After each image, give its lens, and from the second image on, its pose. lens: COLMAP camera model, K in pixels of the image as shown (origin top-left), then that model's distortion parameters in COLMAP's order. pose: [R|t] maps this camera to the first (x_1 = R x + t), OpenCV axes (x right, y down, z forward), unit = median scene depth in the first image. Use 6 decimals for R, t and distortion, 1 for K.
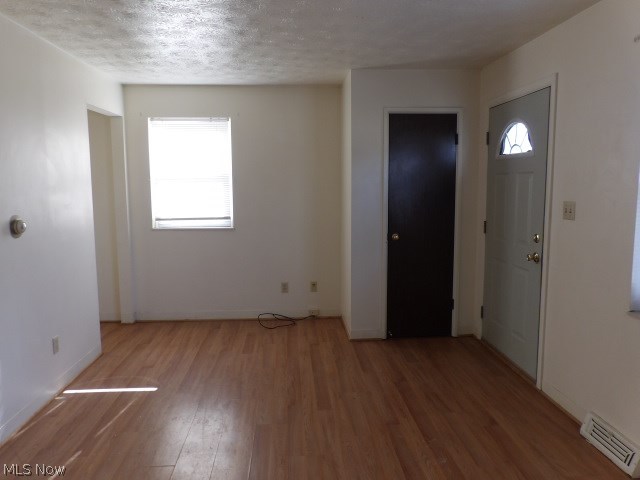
lens RADIAL K [[462.5, 0, 318.1], [0, 462.5, 236.4], [0, 0, 1]] dist [-0.005158, 0.005866]
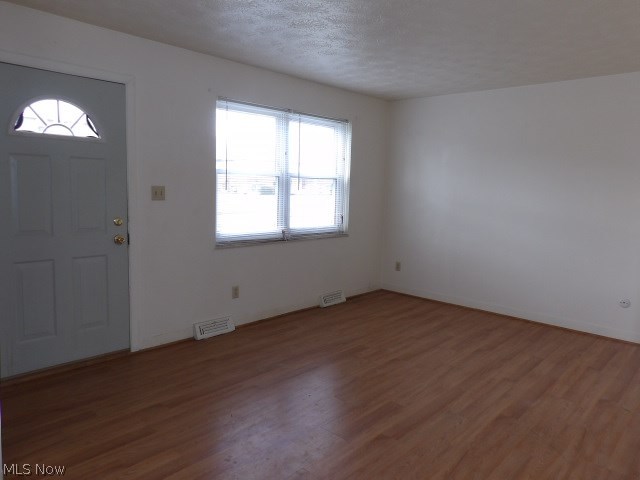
lens RADIAL K [[462.5, 0, 318.1], [0, 462.5, 236.4], [0, 0, 1]] dist [-0.005158, 0.005866]
pose [[-0.686390, -0.105261, 0.719576, -0.635040], [0.058205, 0.978344, 0.198636, -0.151254], [-0.724901, 0.178224, -0.665398, 1.402233]]
